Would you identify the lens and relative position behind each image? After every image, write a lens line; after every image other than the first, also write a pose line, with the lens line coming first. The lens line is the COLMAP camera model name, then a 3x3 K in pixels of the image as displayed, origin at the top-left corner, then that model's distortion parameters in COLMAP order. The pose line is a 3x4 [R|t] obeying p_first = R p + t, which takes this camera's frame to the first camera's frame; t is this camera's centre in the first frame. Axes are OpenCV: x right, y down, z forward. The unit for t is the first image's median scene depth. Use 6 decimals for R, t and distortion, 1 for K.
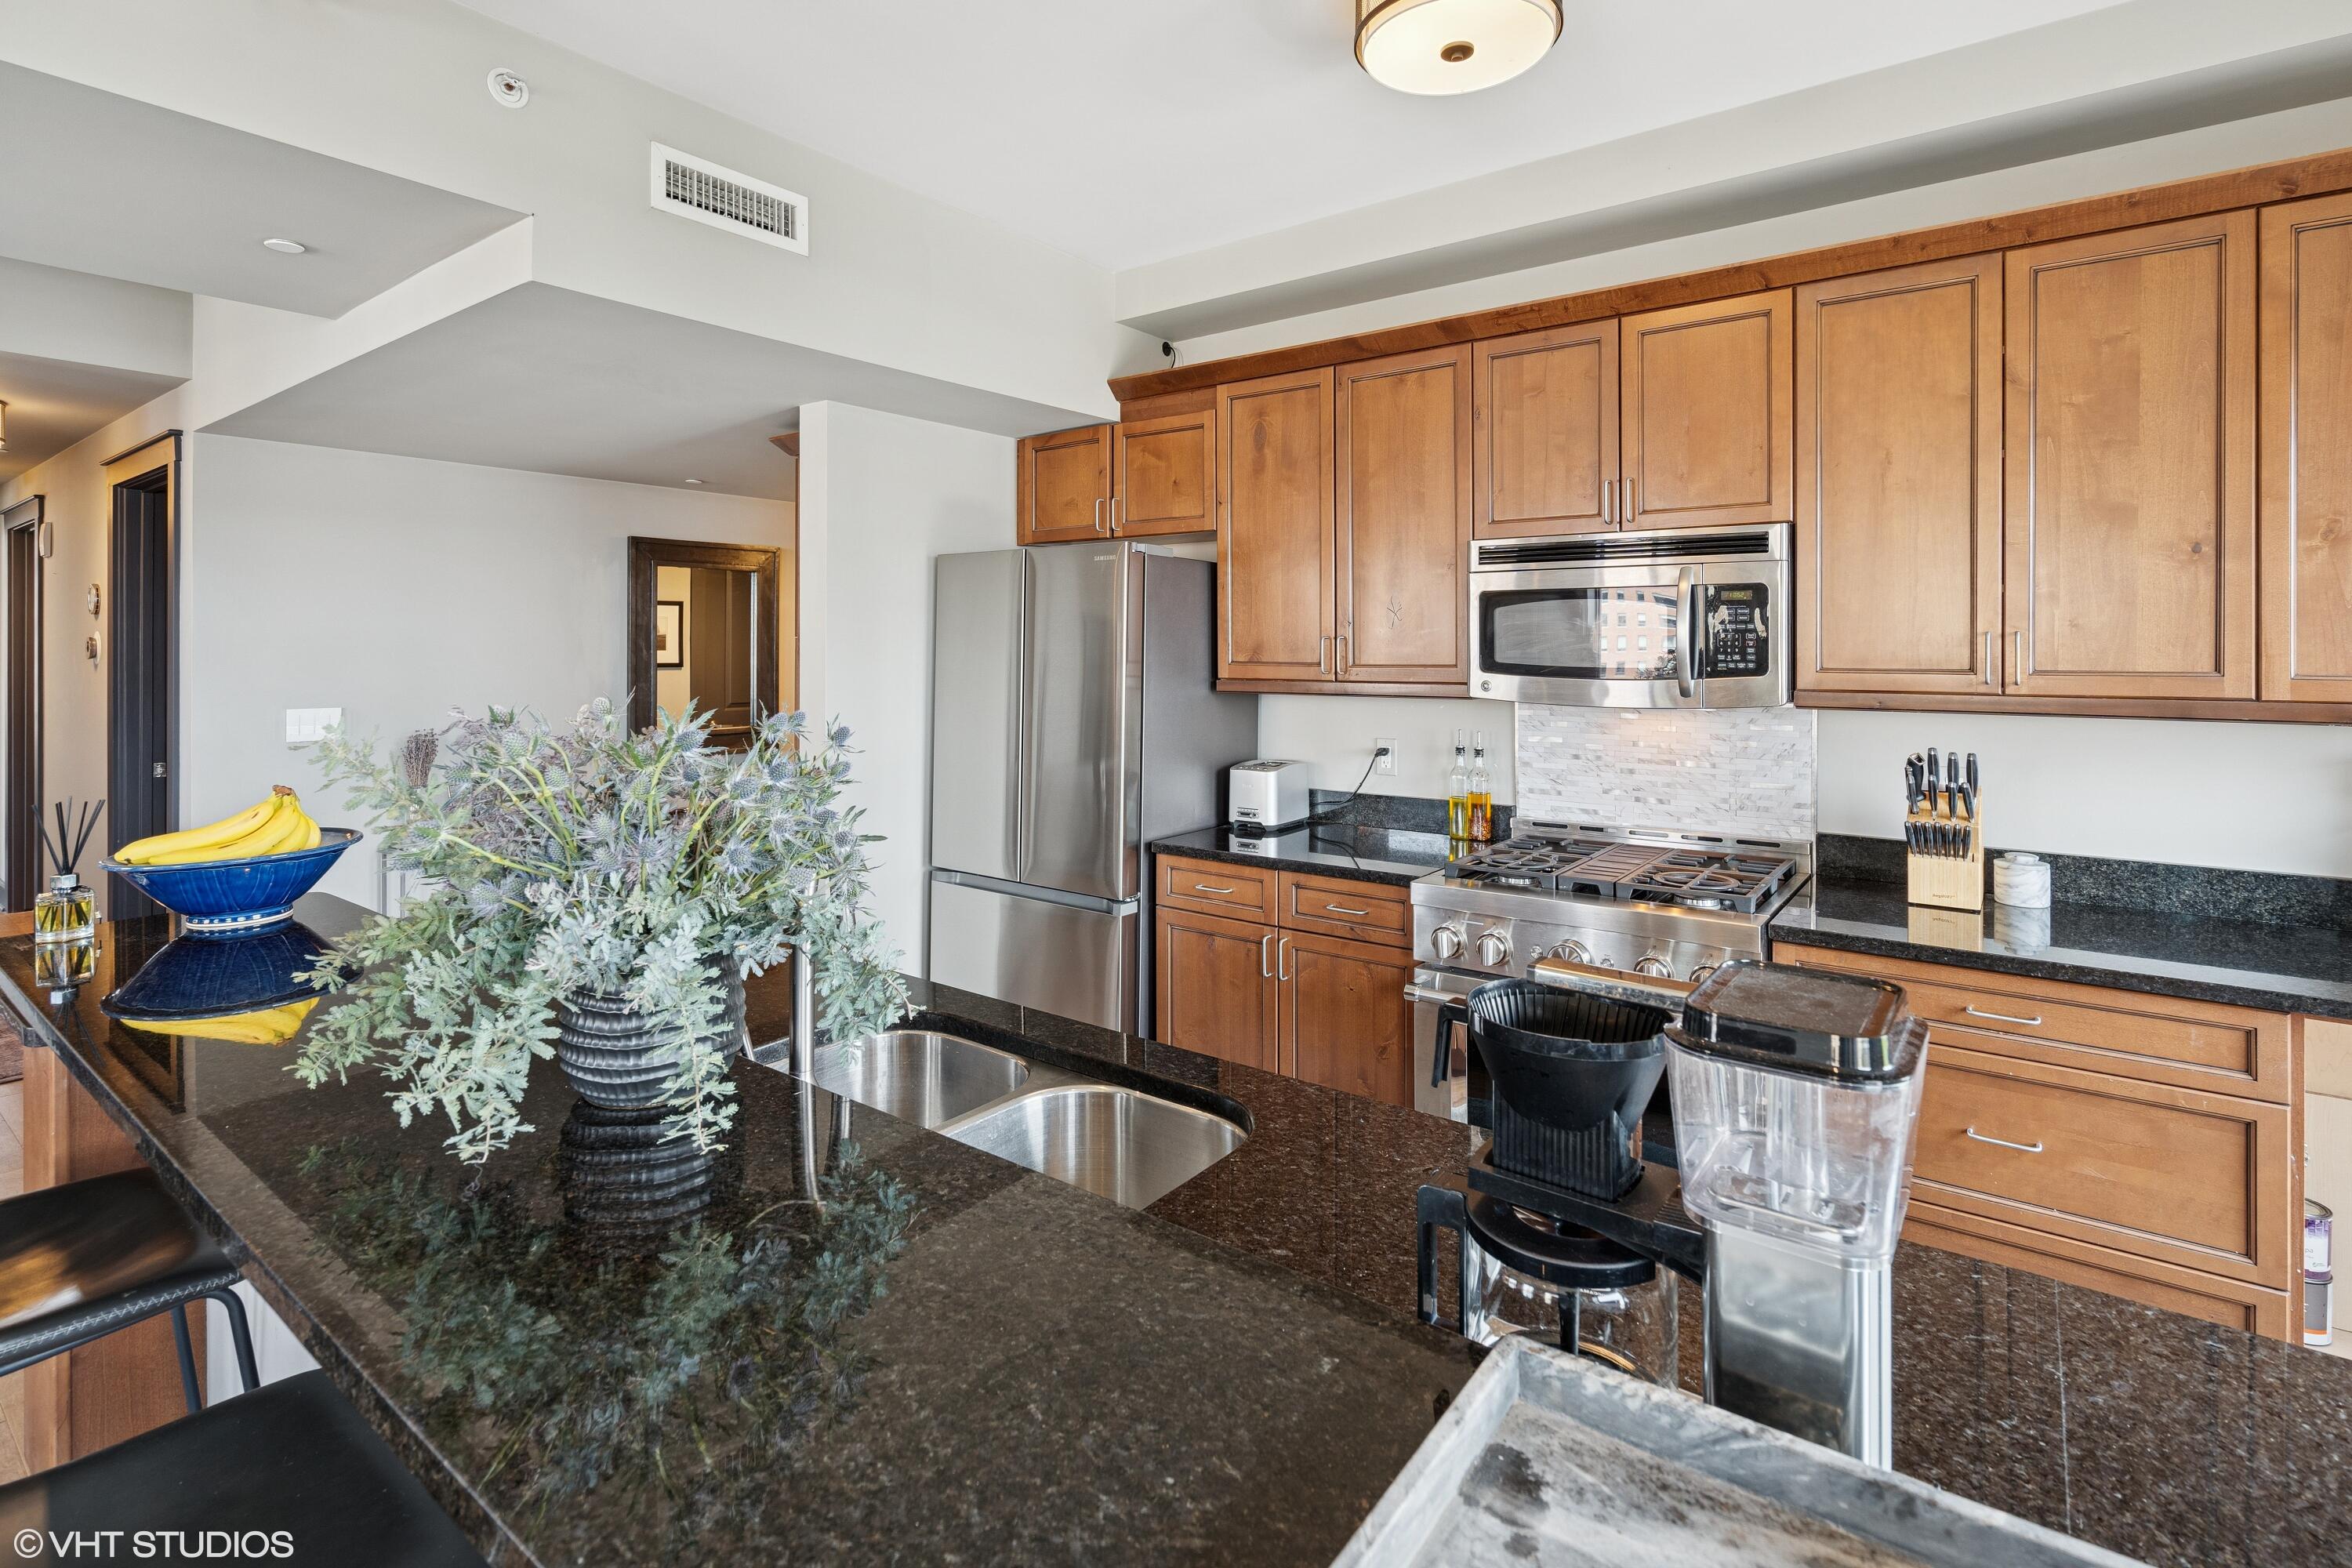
lens RADIAL K [[1121.3, 0, 1153.7], [0, 1121.3, 649.4], [0, 0, 1]] dist [-0.010235, 0.002861]
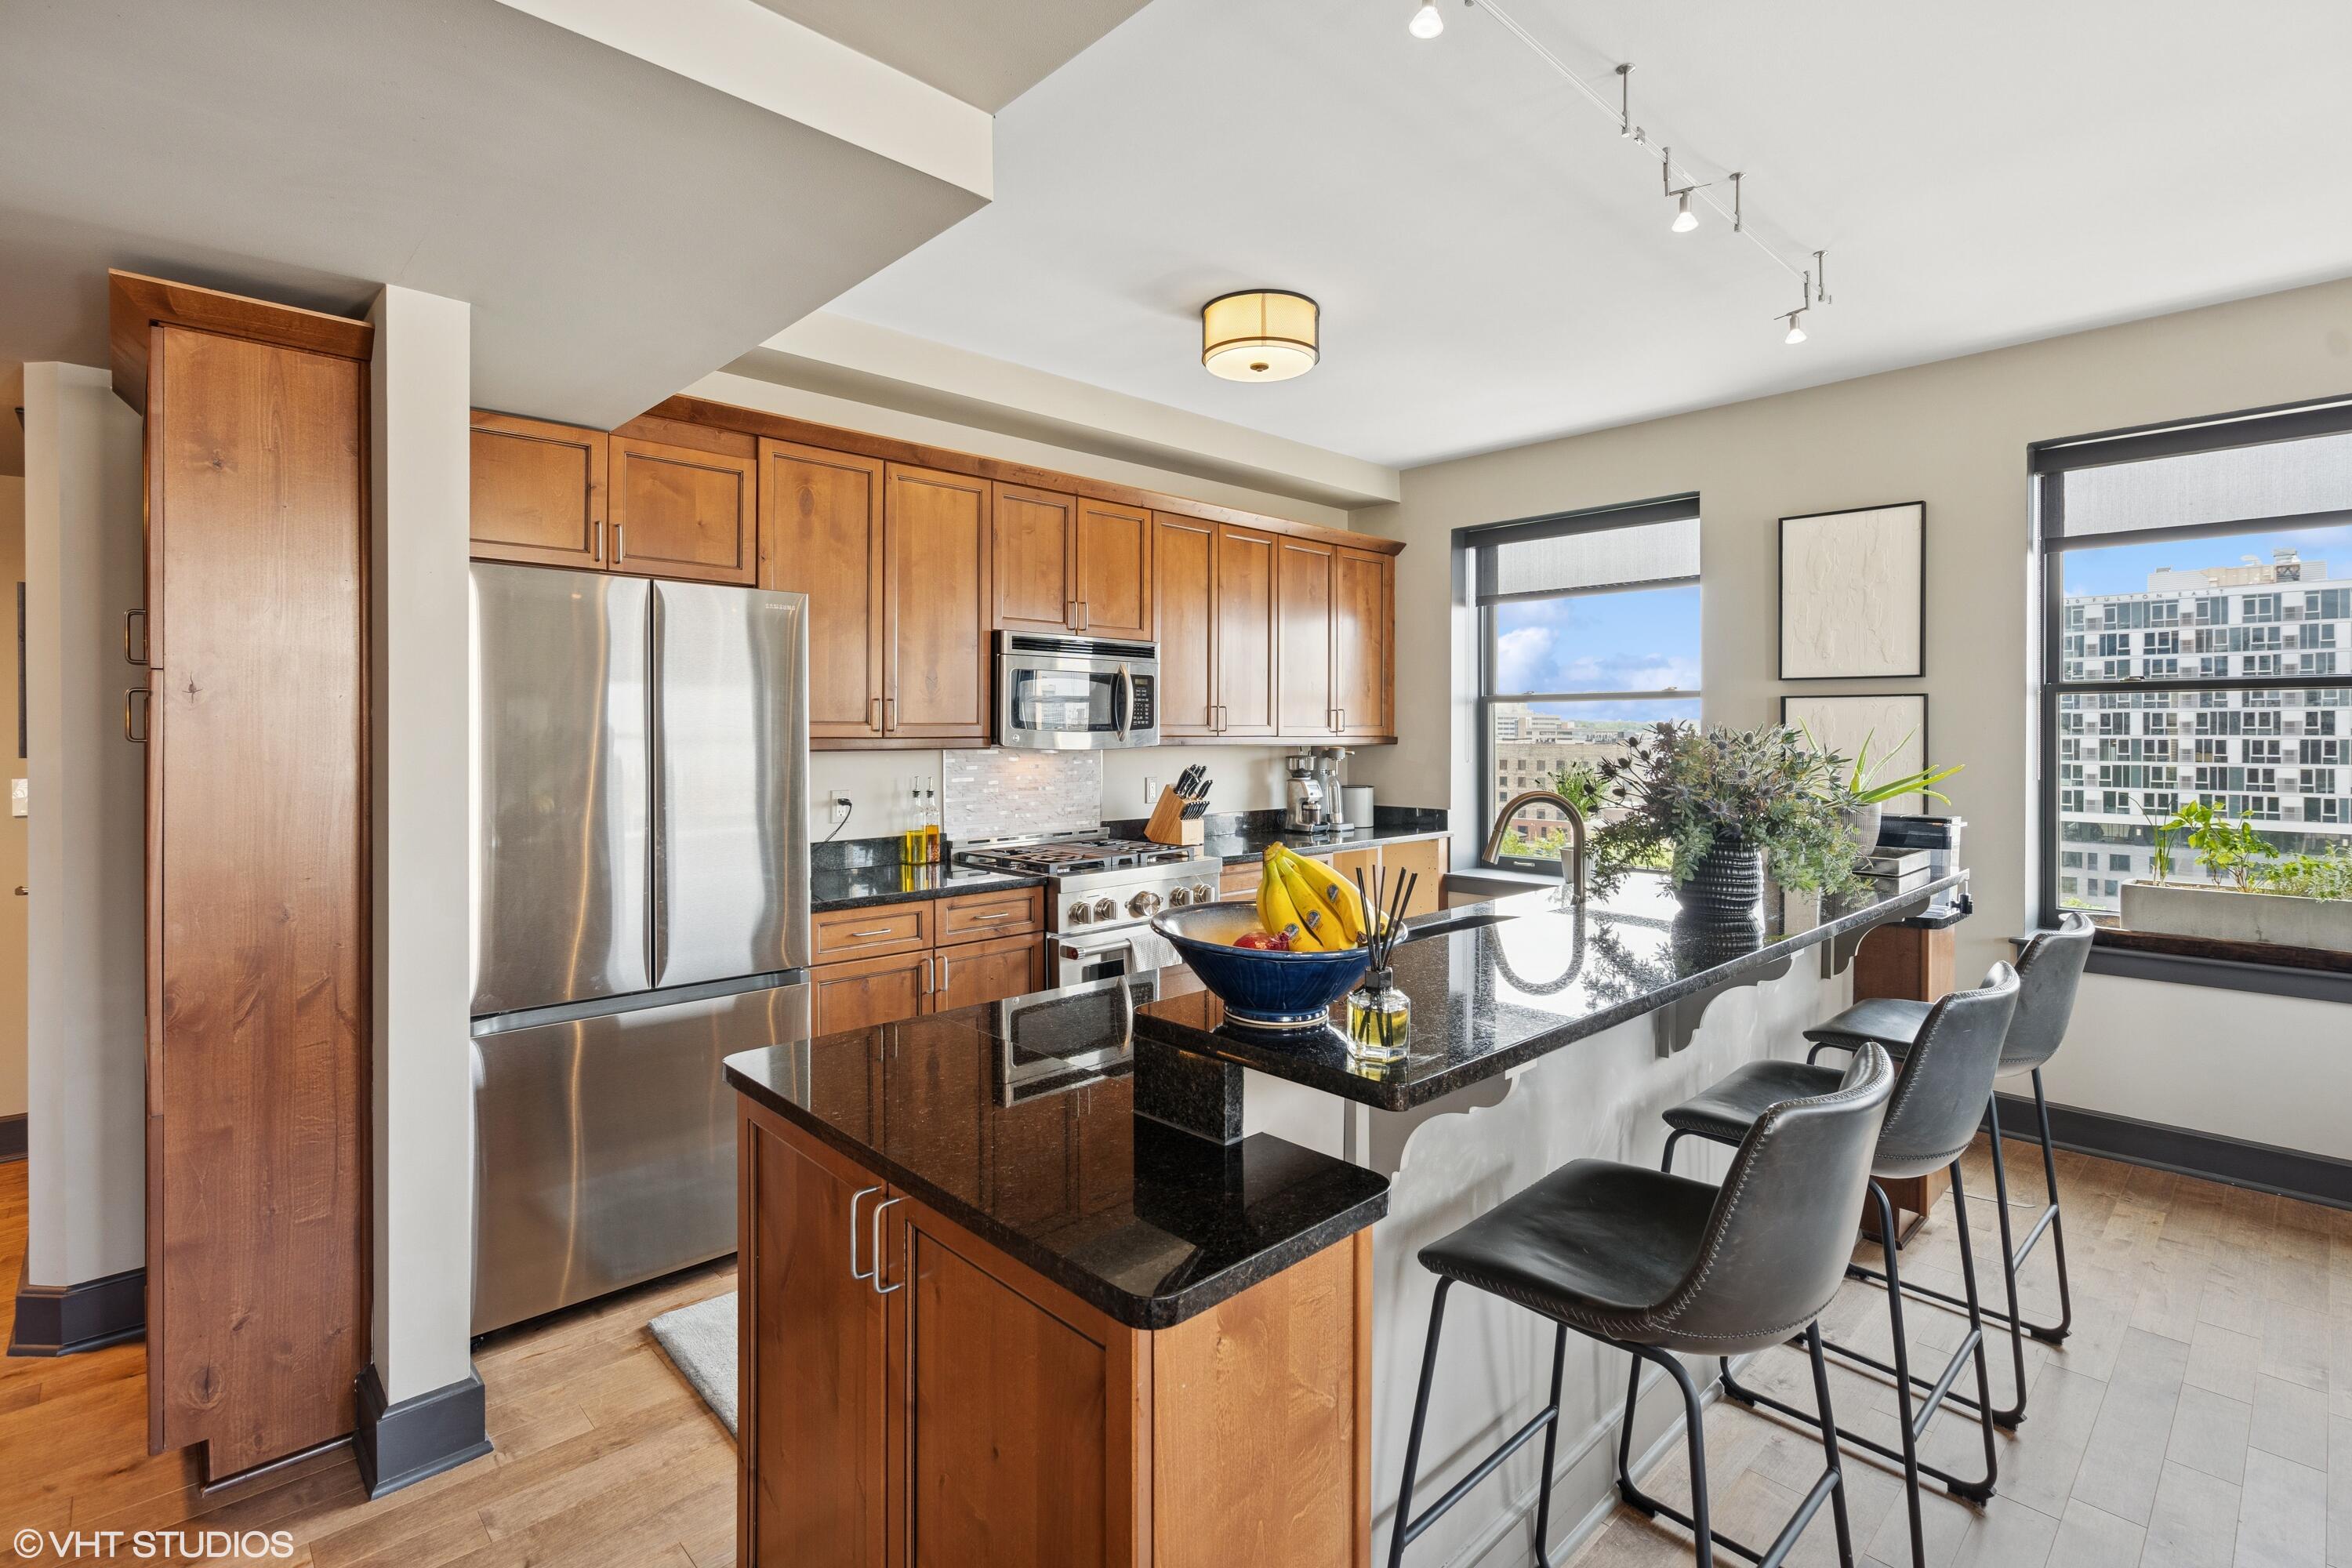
lens RADIAL K [[1121.3, 0, 1157.4], [0, 1121.3, 733.5], [0, 0, 1]] dist [-0.010235, 0.002861]
pose [[0.153805, 0.000424, 0.988101, -1.056449], [0.002692, 0.999996, -0.000848, 0.029781], [-0.988097, 0.002790, 0.153804, 0.631229]]
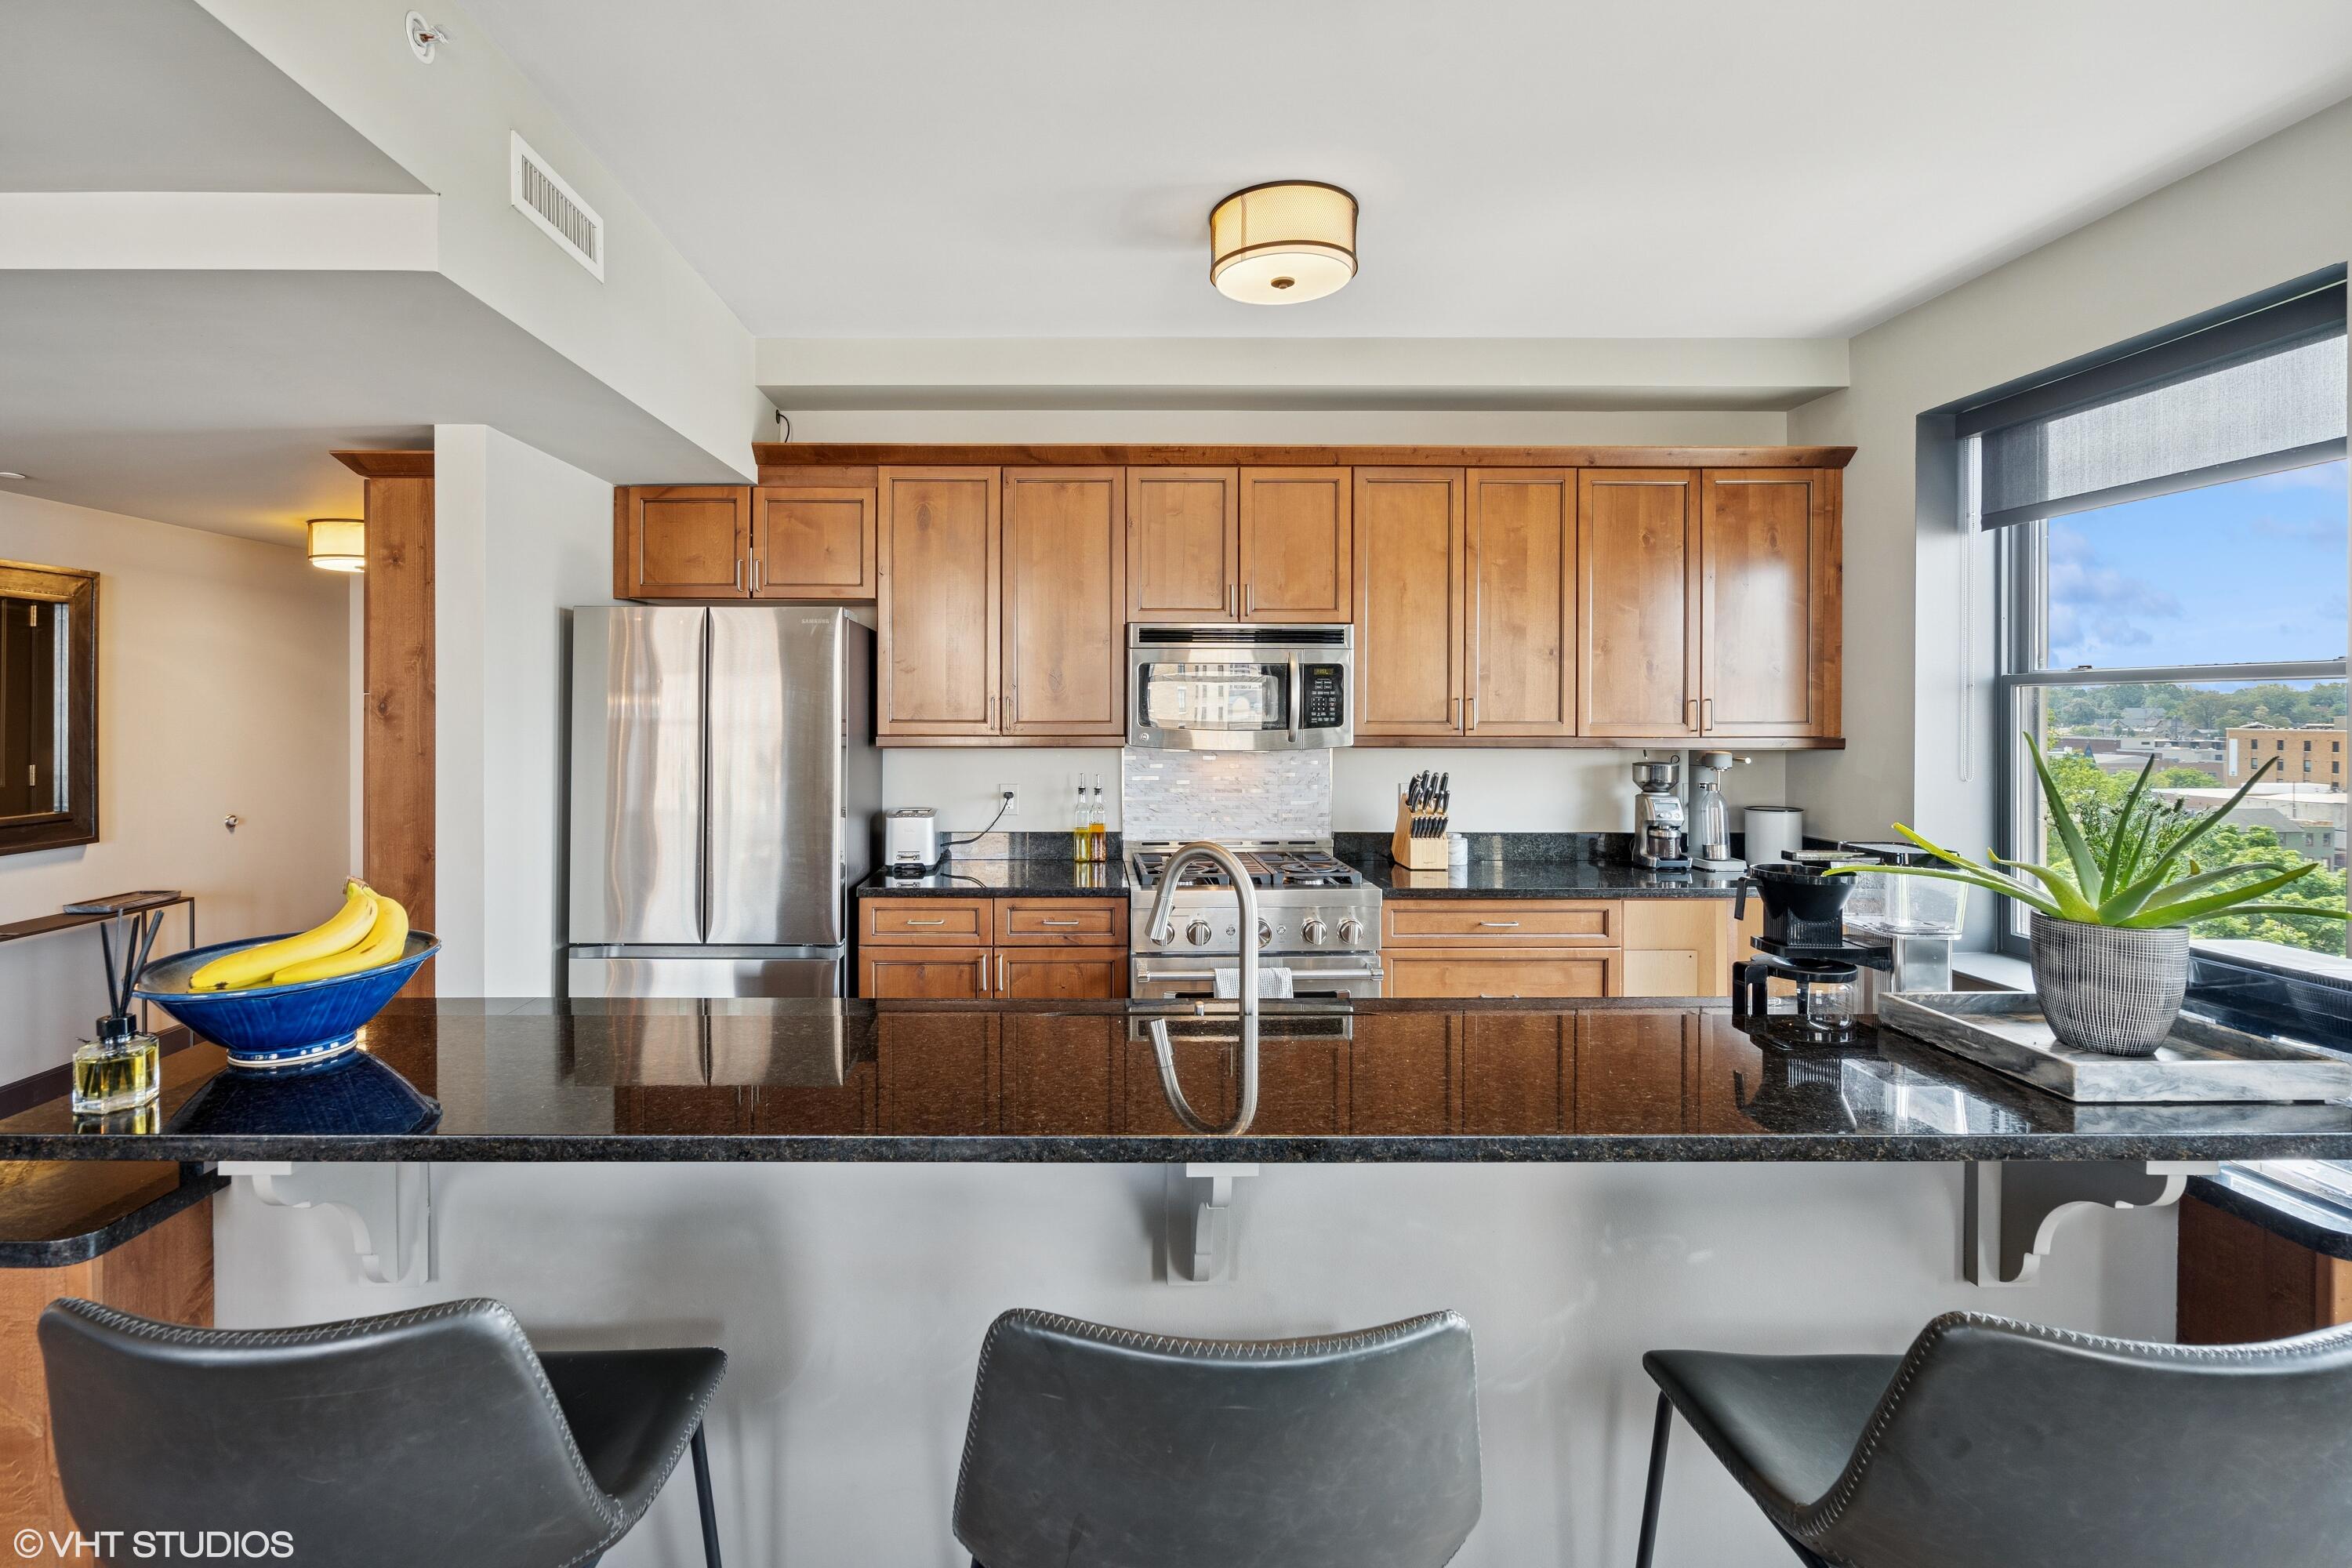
lens RADIAL K [[1121.3, 0, 1069.4], [0, 1121.3, 716.4], [0, 0, 1]] dist [-0.010235, 0.002861]
pose [[0.794876, -0.003834, 0.606760, -0.565398], [-0.000246, 0.999978, 0.006641, 0.000524], [-0.606772, -0.005428, 0.794858, 0.028773]]
